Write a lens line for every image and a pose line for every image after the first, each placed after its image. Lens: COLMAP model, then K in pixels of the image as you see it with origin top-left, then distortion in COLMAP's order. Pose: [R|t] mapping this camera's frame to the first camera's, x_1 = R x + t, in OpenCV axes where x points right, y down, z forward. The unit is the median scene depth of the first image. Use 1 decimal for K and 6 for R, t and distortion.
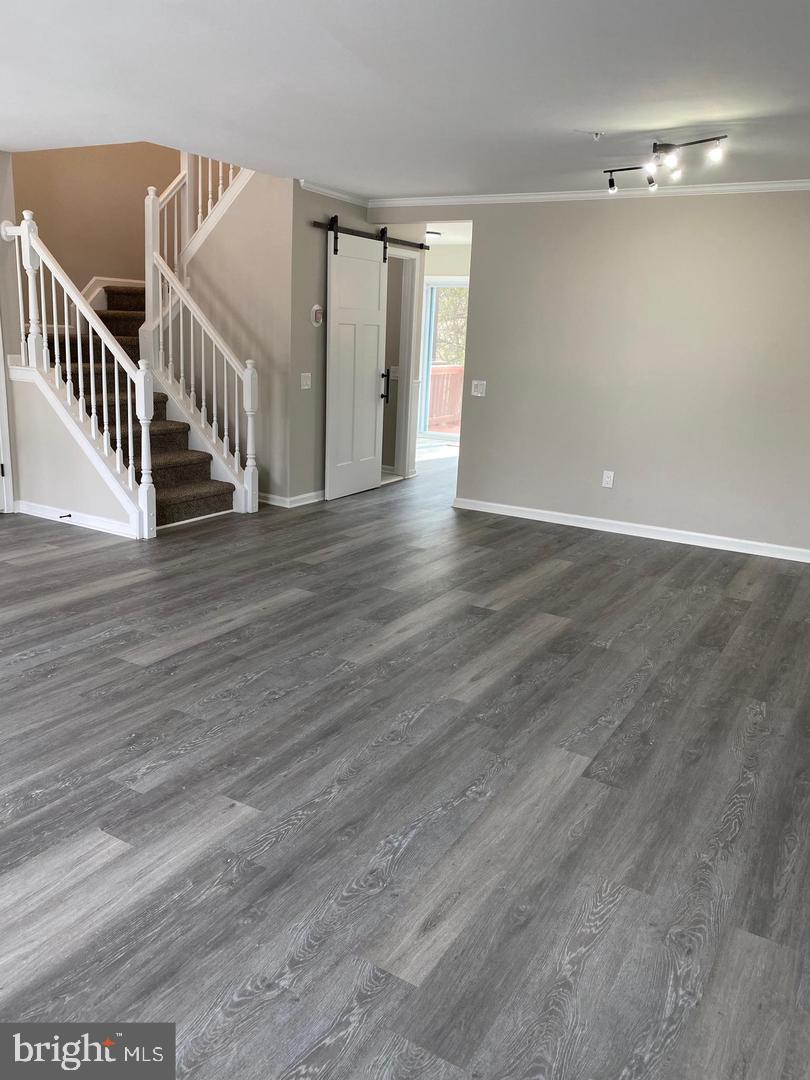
lens RADIAL K [[821.3, 0, 408.2], [0, 821.3, 535.8], [0, 0, 1]] dist [0.005700, -0.003011]
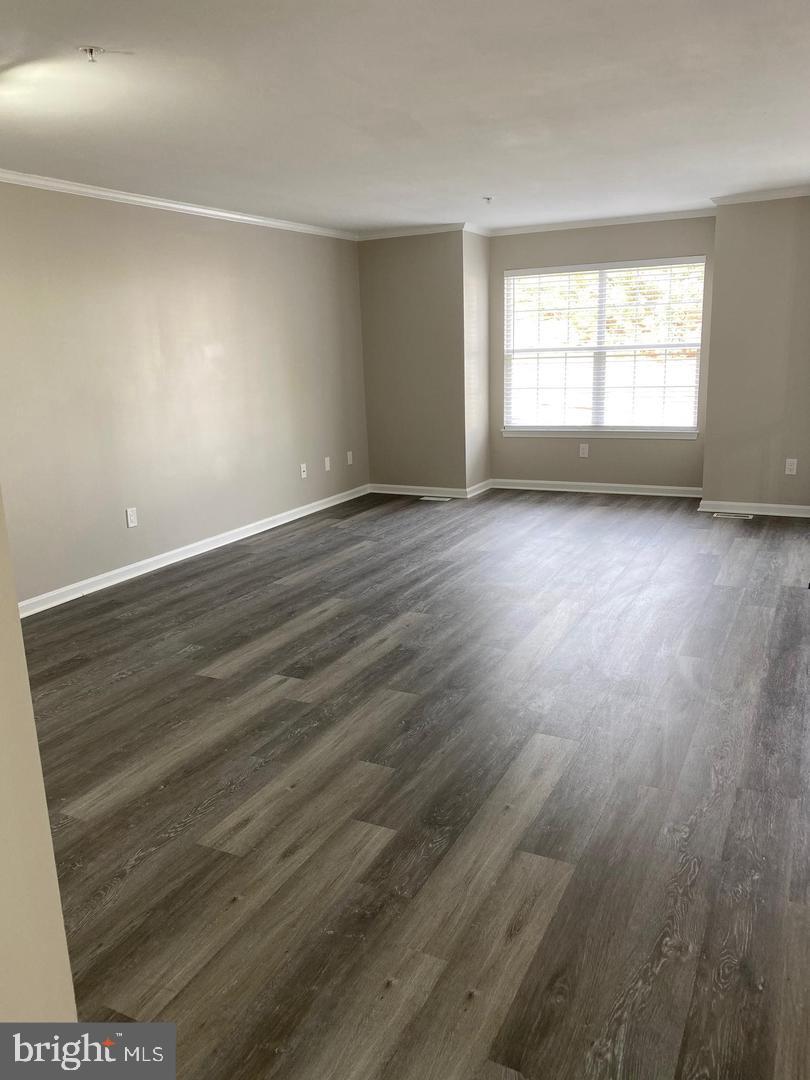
lens RADIAL K [[821.3, 0, 408.2], [0, 821.3, 535.8], [0, 0, 1]] dist [0.005700, -0.003011]
pose [[-0.997974, 0.004079, -0.063484, 0.029910], [-0.025466, 0.888882, 0.457428, -0.578174], [0.058296, 0.458118, -0.886977, 2.236395]]
